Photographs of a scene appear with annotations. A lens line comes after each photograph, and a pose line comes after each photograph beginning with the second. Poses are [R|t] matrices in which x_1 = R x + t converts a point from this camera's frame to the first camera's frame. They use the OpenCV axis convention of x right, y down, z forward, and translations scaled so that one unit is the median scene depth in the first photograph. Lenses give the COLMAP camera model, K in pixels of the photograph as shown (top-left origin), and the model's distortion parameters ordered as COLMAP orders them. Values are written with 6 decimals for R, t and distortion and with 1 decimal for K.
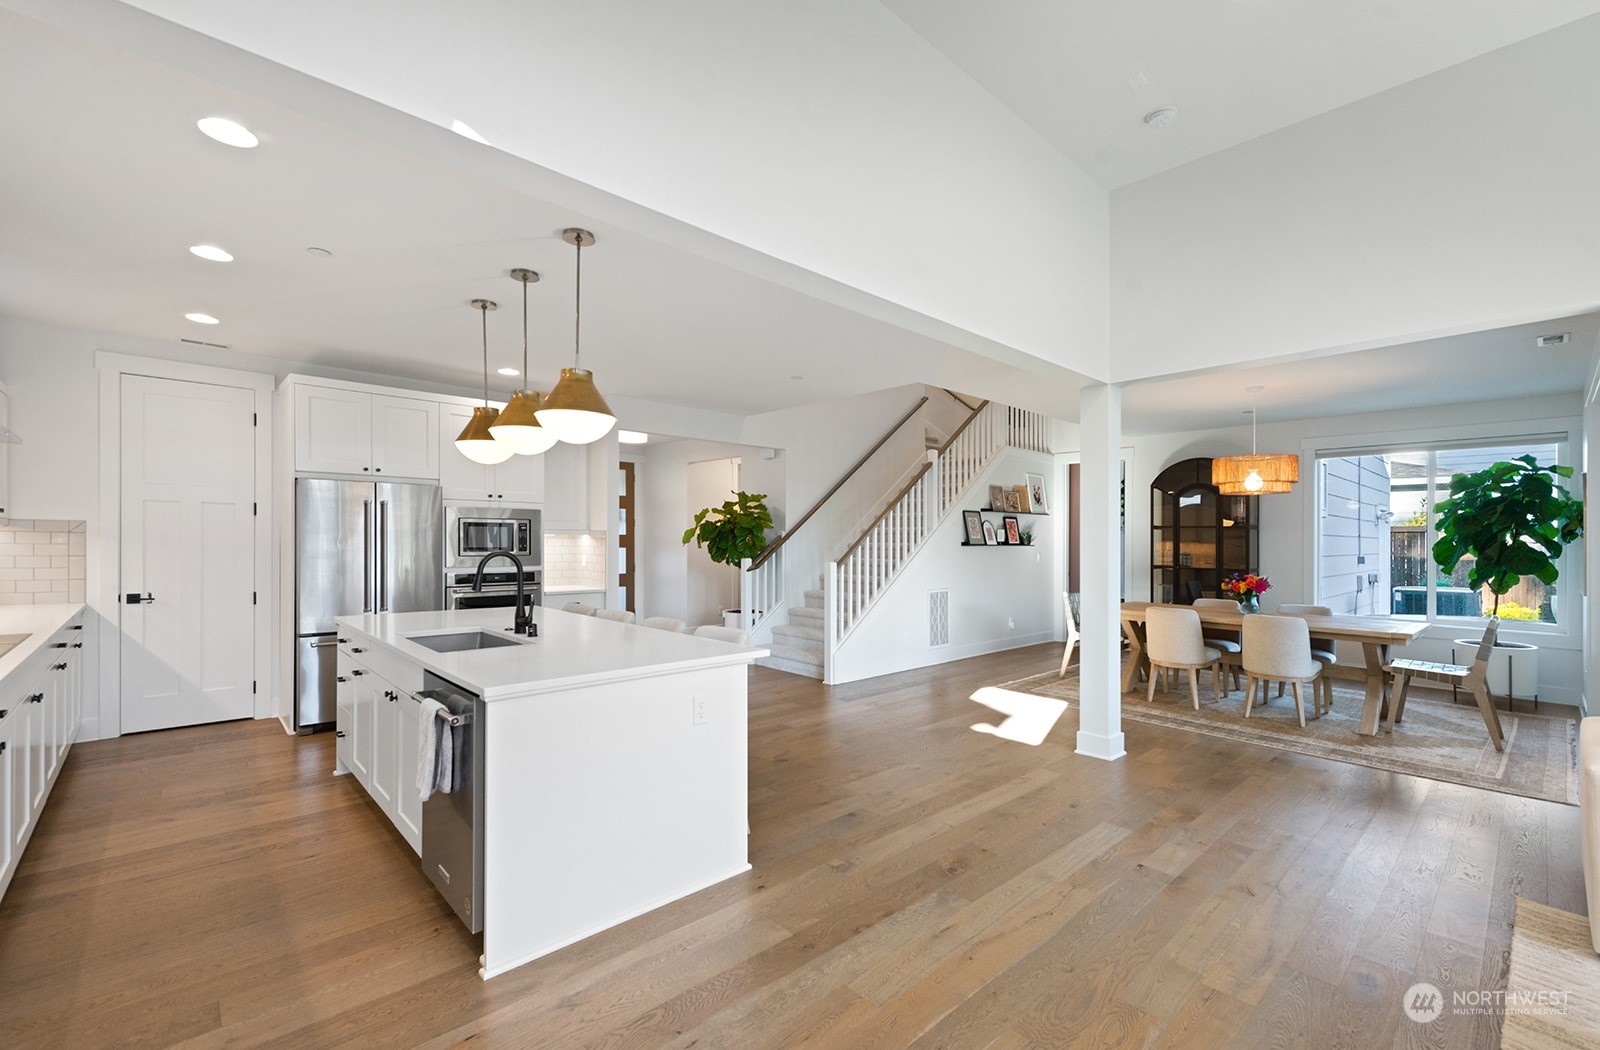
lens RADIAL K [[682.5, 0, 775.6], [0, 682.5, 555.6], [0, 0, 1]] dist [0.002953, 0.000102]
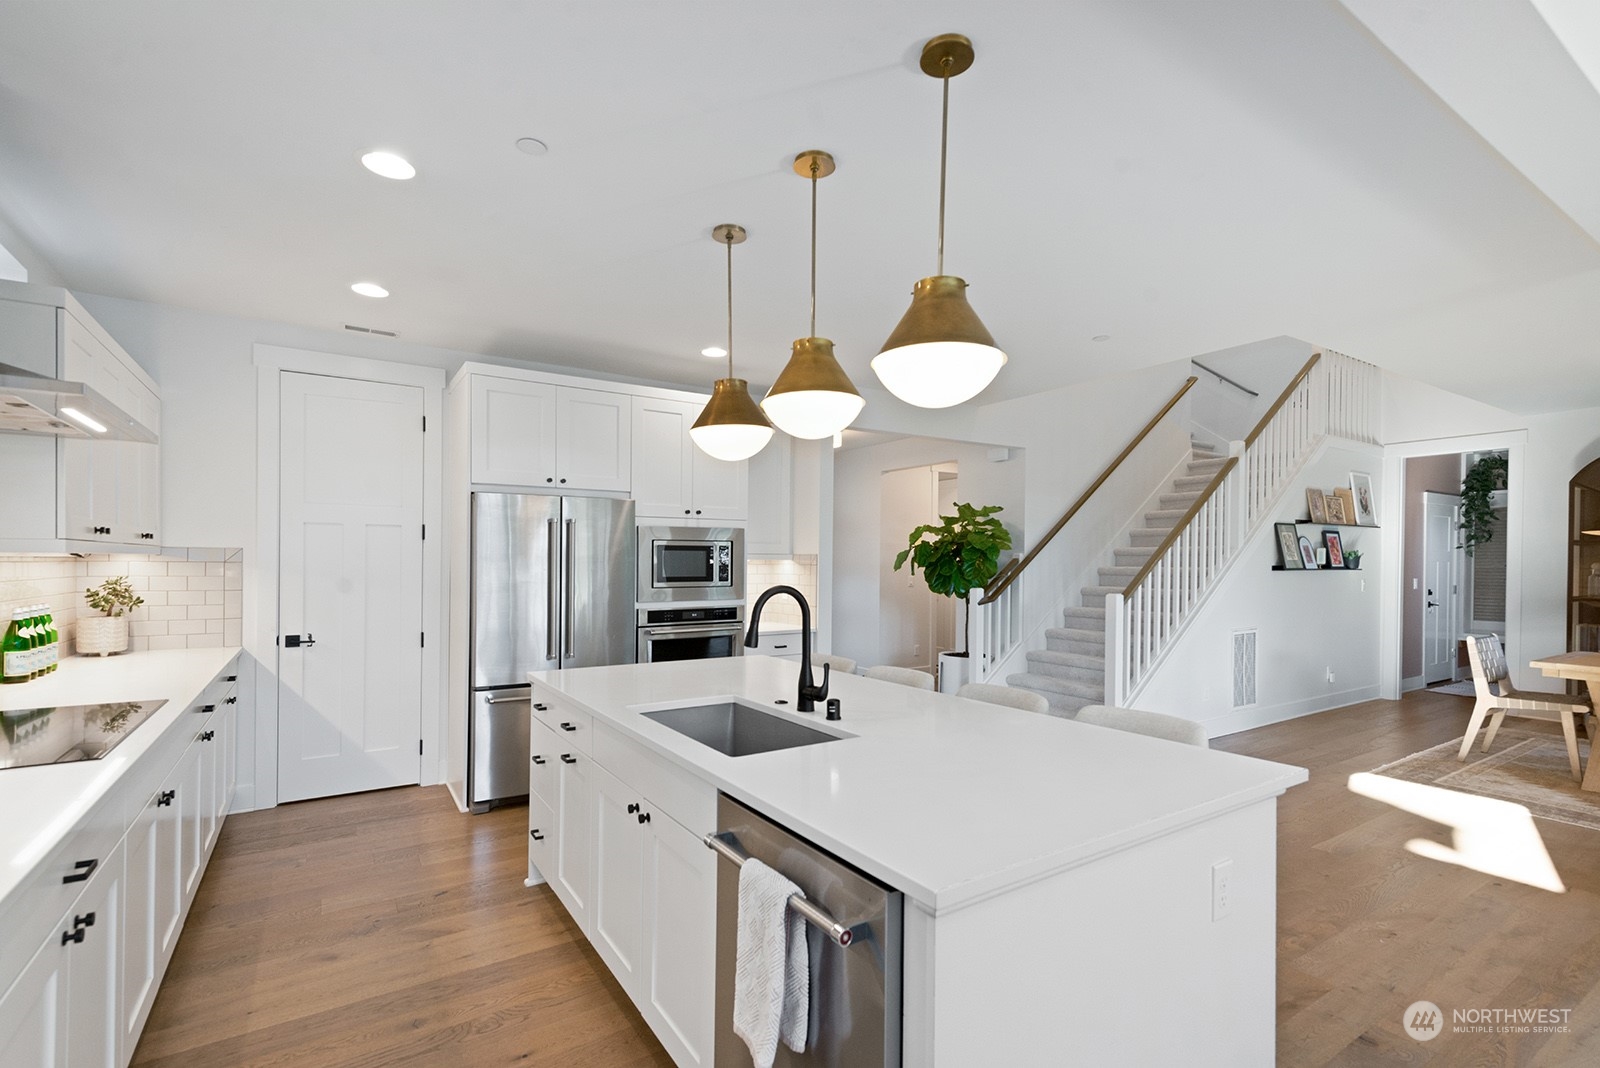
lens RADIAL K [[721.4, 0, 782.5], [0, 721.4, 570.1], [0, 0, 1]] dist [0.004247, 0.000278]
pose [[0.986502, -0.006376, -0.163625, -0.190599], [0.003807, 0.999865, -0.016010, -0.006611], [0.163705, 0.015171, 0.986393, 0.211381]]
